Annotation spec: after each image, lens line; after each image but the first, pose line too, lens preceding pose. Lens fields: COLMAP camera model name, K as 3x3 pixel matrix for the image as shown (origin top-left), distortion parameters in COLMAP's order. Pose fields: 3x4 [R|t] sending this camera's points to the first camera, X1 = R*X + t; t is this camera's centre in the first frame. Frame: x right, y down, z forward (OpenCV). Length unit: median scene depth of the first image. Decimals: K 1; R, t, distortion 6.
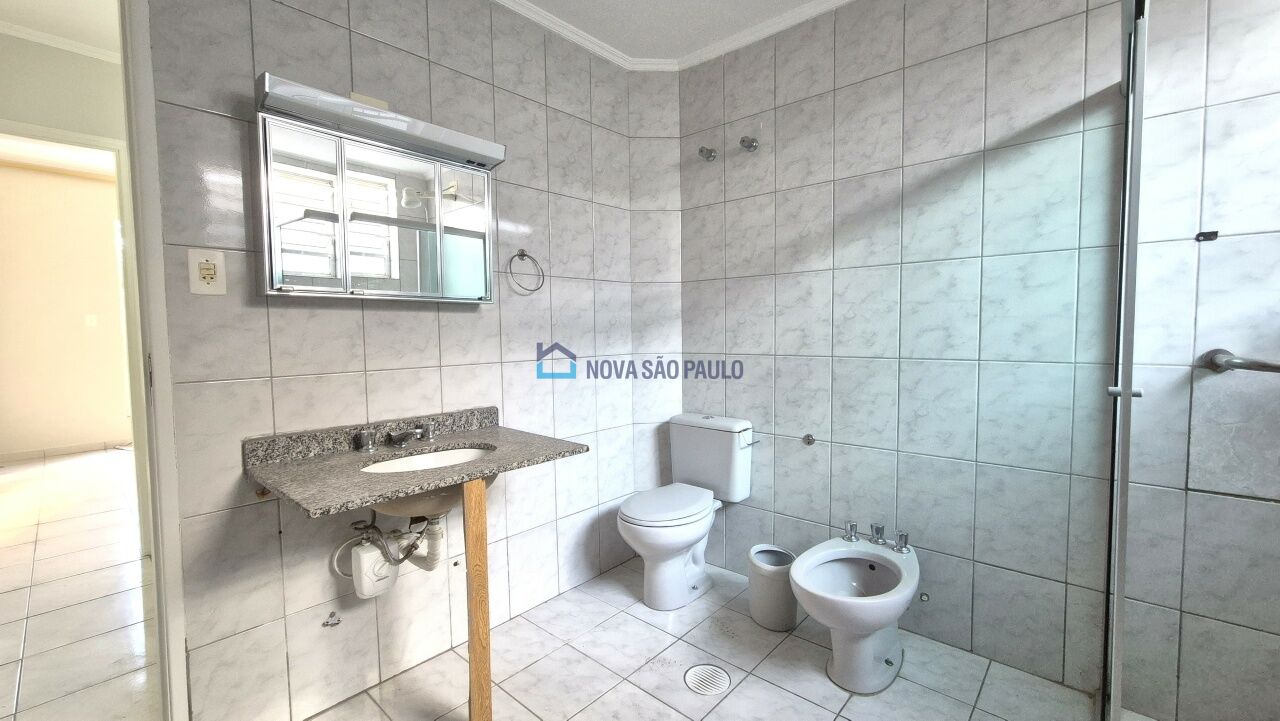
lens RADIAL K [[523.8, 0, 638.7], [0, 523.8, 359.9], [0, 0, 1]] dist [0.000807, 0.000337]
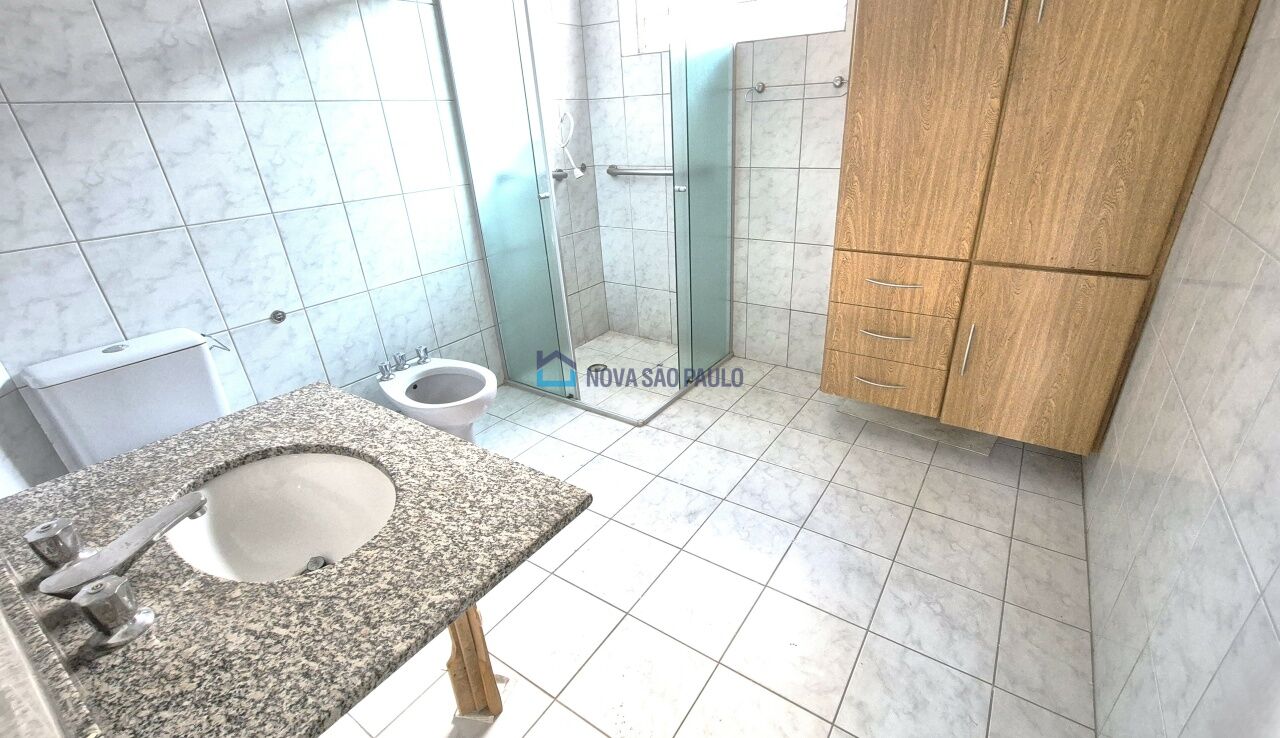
lens RADIAL K [[546.9, 0, 660.8], [0, 546.9, 373.8], [0, 0, 1]] dist [-0.000324, 0.000226]
pose [[-0.143752, -0.408550, 0.901345, -0.663085], [0.098964, 0.900304, 0.423861, -0.089061], [-0.984653, 0.150132, -0.088989, 0.503400]]
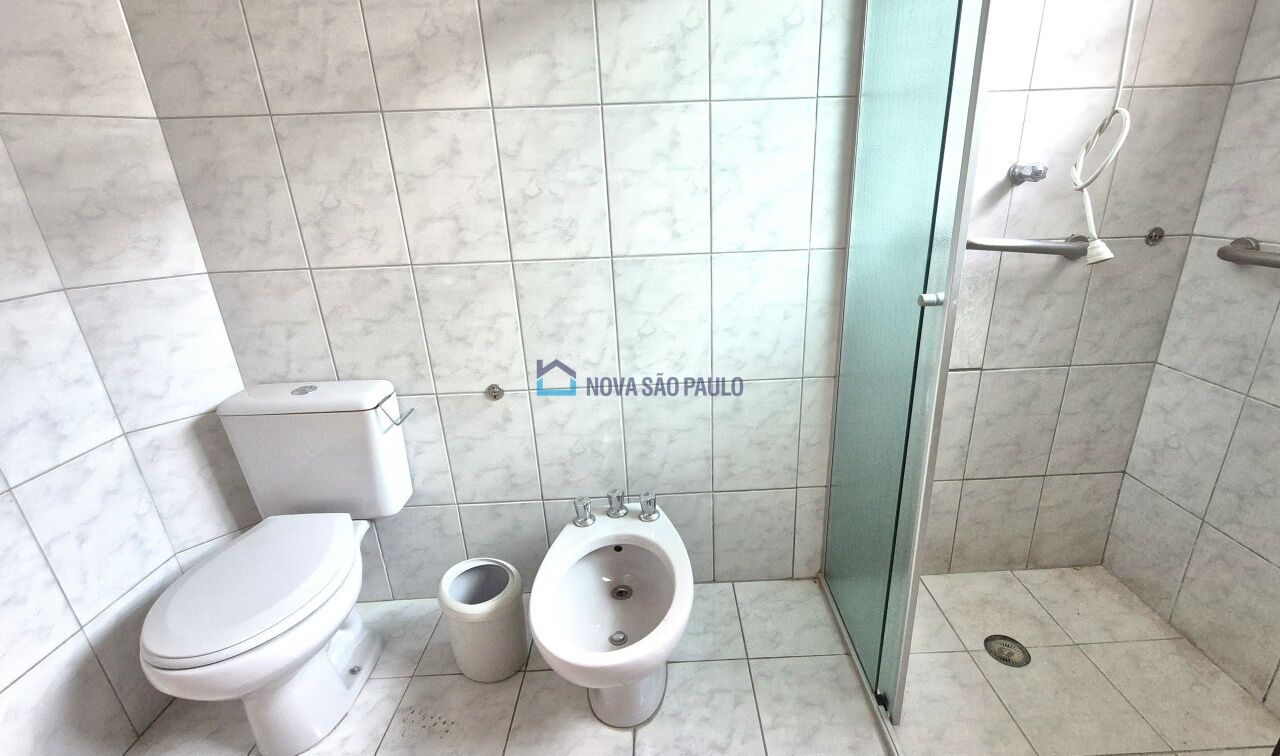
lens RADIAL K [[548.3, 0, 670.0], [0, 548.3, 376.4], [0, 0, 1]] dist [0.000508, 0.000914]
pose [[0.723336, -0.247848, 0.644481, 0.051159], [0.065228, 0.953713, 0.293560, -0.056314], [-0.687408, -0.170304, 0.706021, 0.396256]]
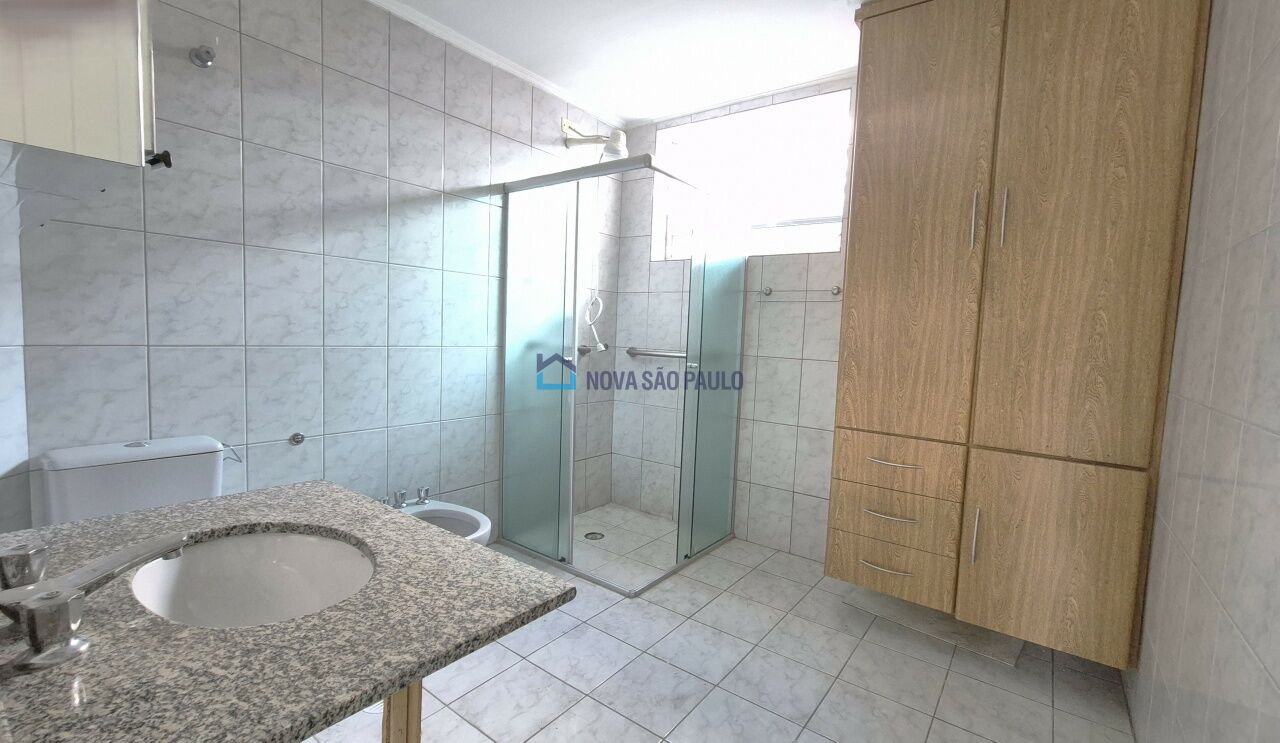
lens RADIAL K [[542.3, 0, 656.2], [0, 542.3, 370.8], [0, 0, 1]] dist [0.001059, -0.000636]
pose [[-0.102003, -0.066889, 0.992533, -0.701111], [0.014707, 0.997526, 0.068737, -0.020784], [-0.994675, 0.021609, -0.100767, 0.509949]]
